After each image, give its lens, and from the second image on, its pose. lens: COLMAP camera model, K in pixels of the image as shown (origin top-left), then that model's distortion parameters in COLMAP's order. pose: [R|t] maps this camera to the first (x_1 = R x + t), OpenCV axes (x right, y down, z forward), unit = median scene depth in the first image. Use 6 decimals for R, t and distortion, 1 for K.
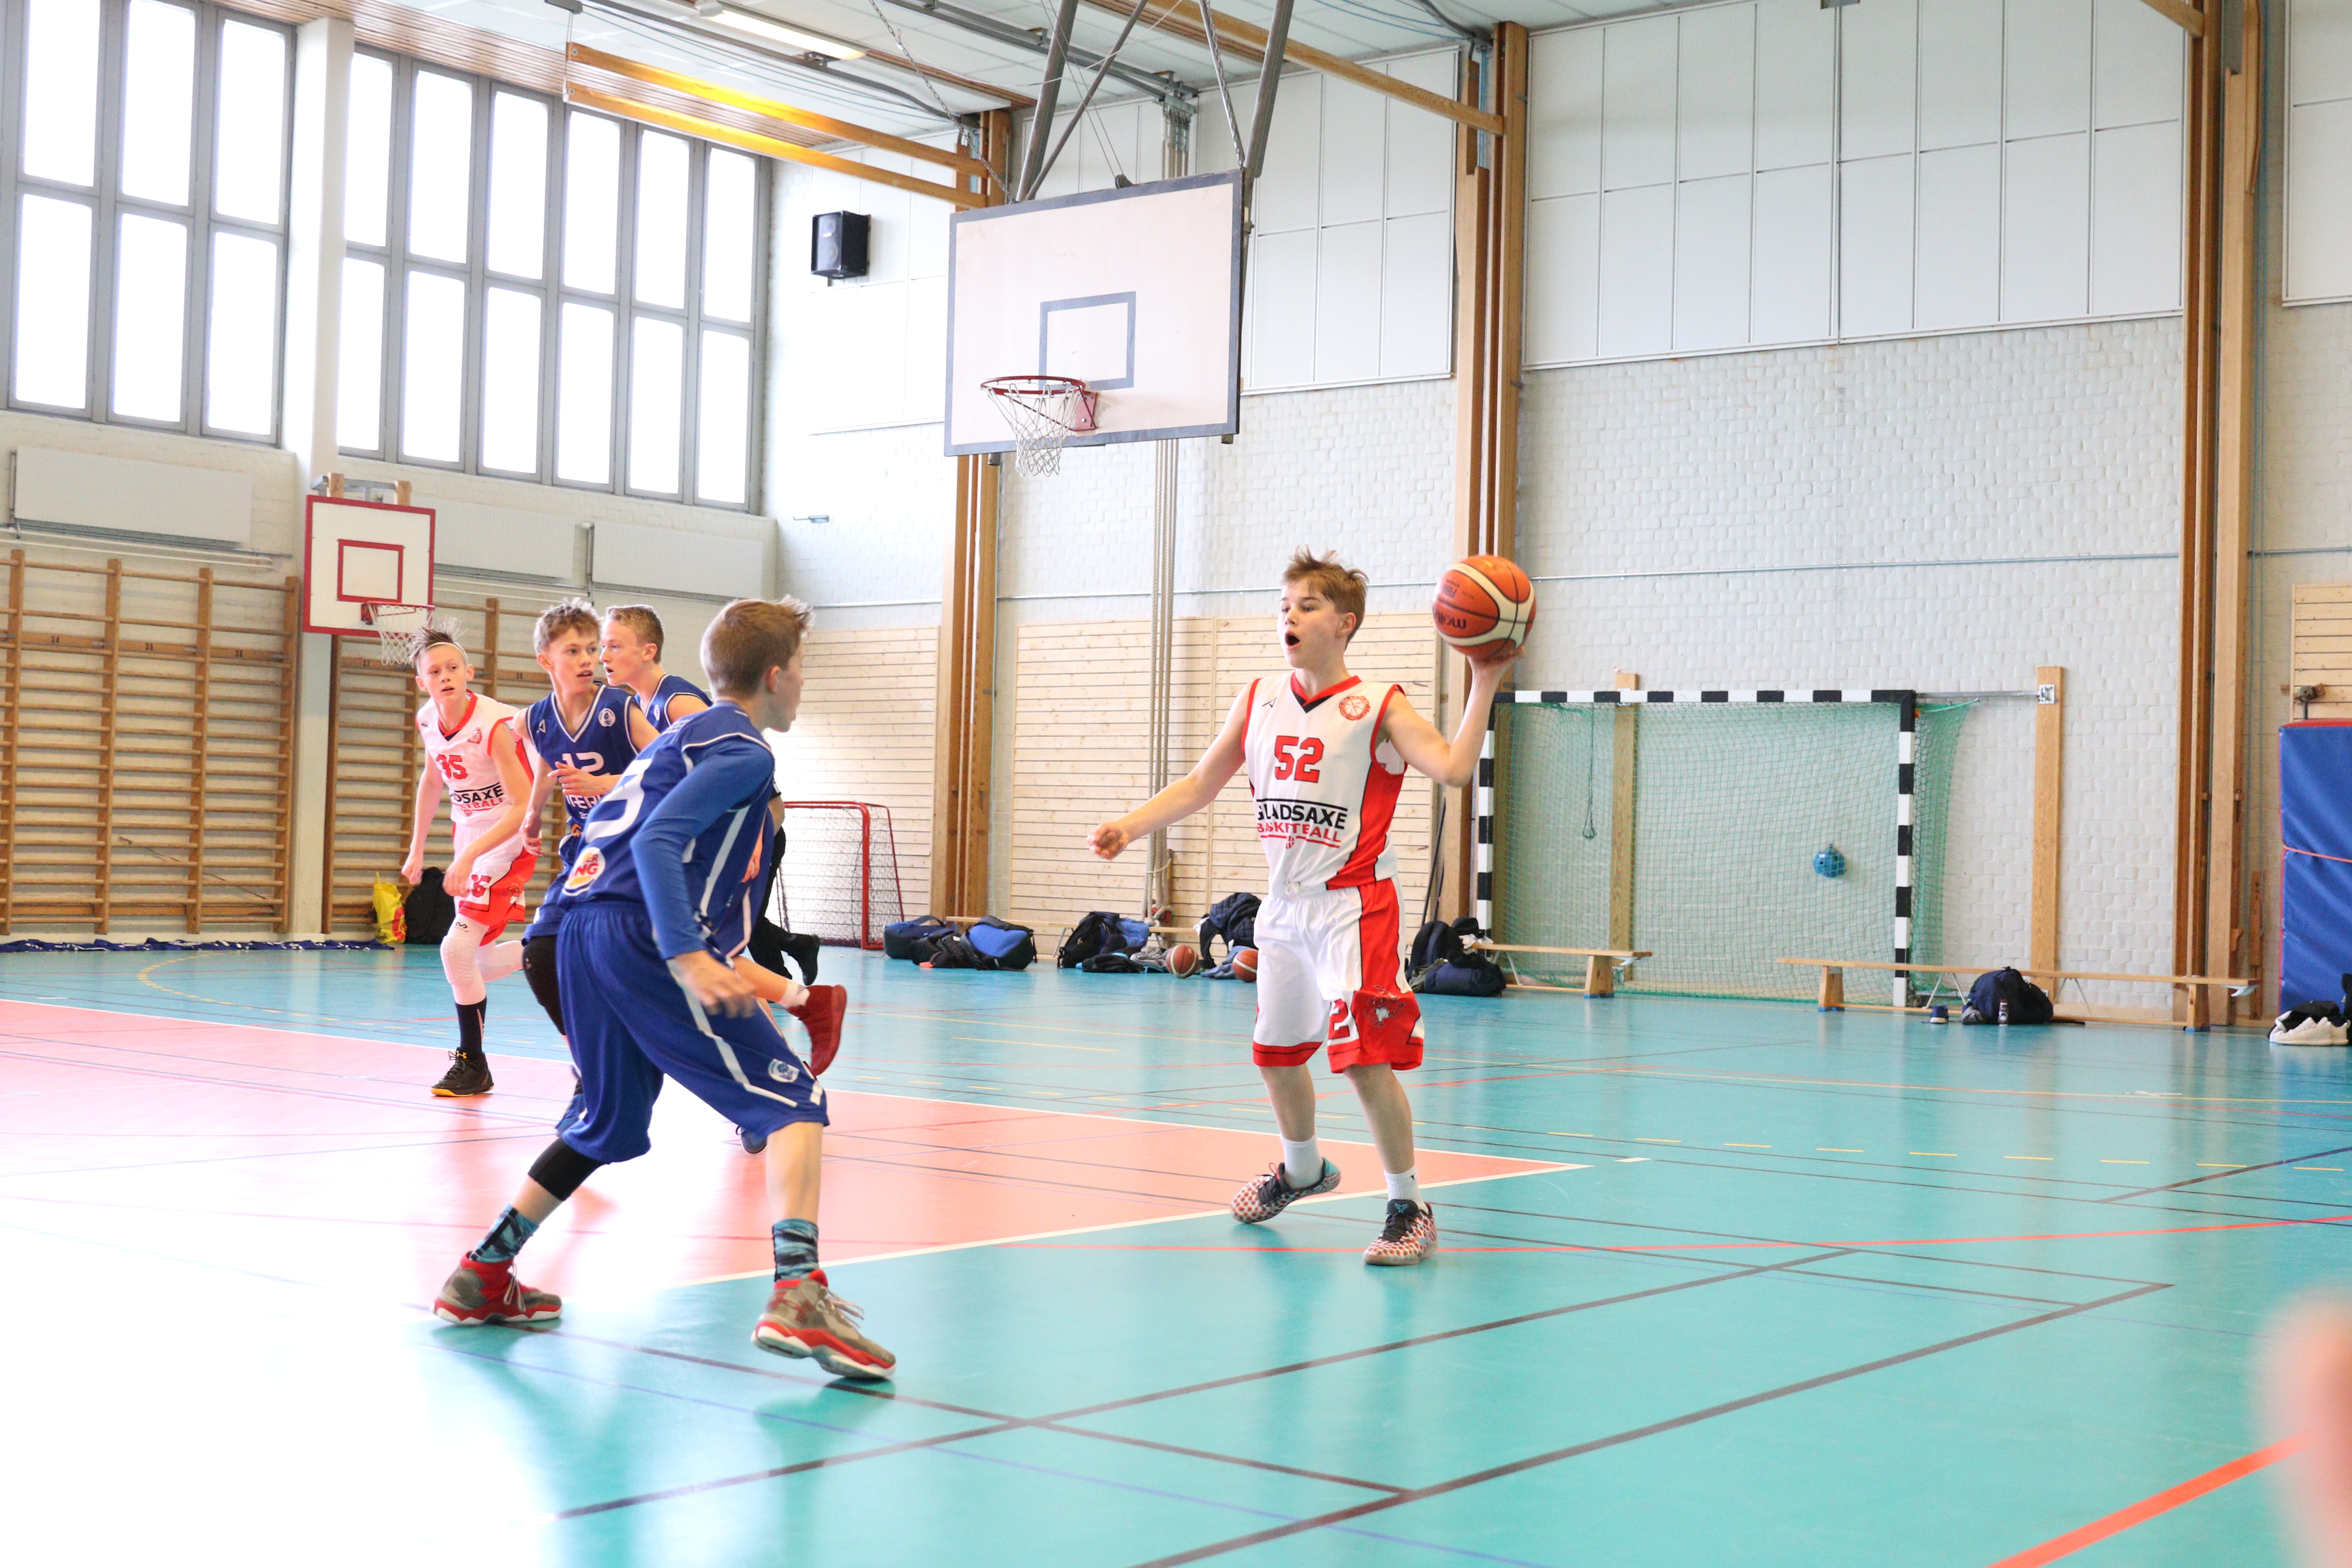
lens RADIAL K [[3020.7, 0, 1174.4], [0, 3020.7, 786.9], [0, 0, 1]] dist [-0.026170, 0.000000]
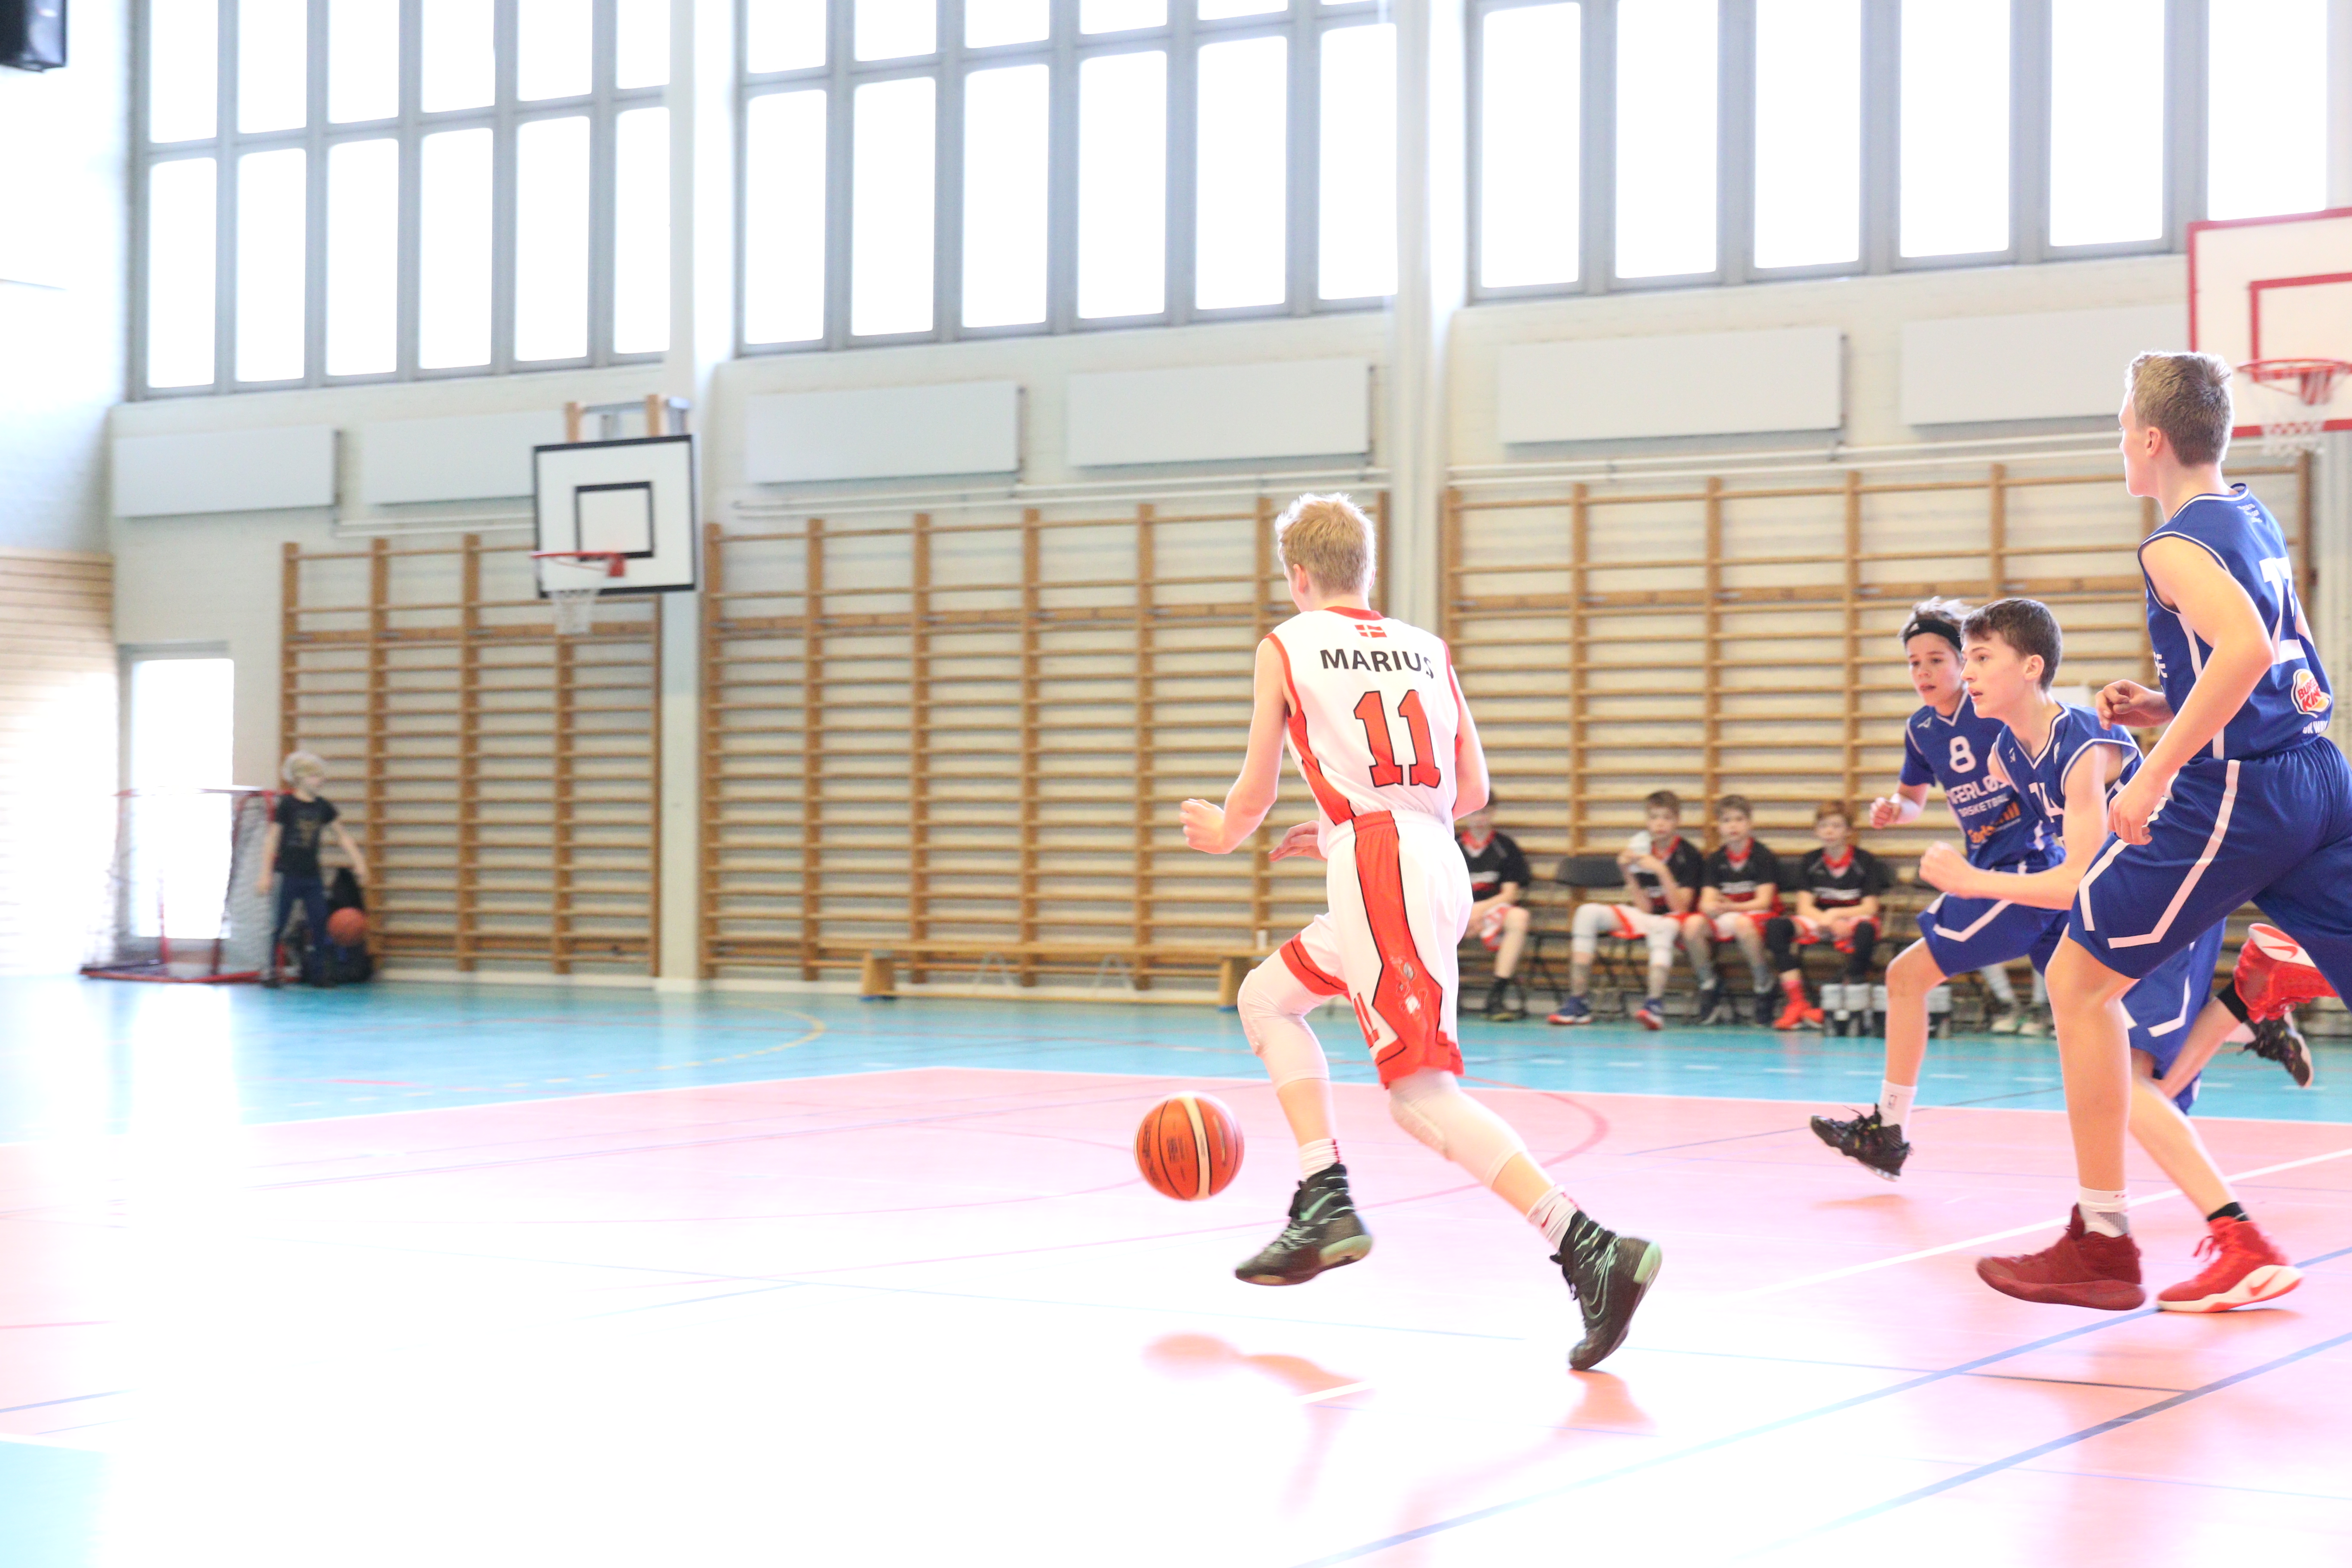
lens RADIAL K [[4150.7, 0, 1152.5], [0, 4150.7, 751.2], [0, 0, 1]] dist [0.044458, 0.000000]
pose [[0.113554, -0.048400, -0.992352, 0.731224], [0.019520, 0.998729, -0.046478, 0.039023], [0.993340, -0.014093, 0.114354, 0.915712]]
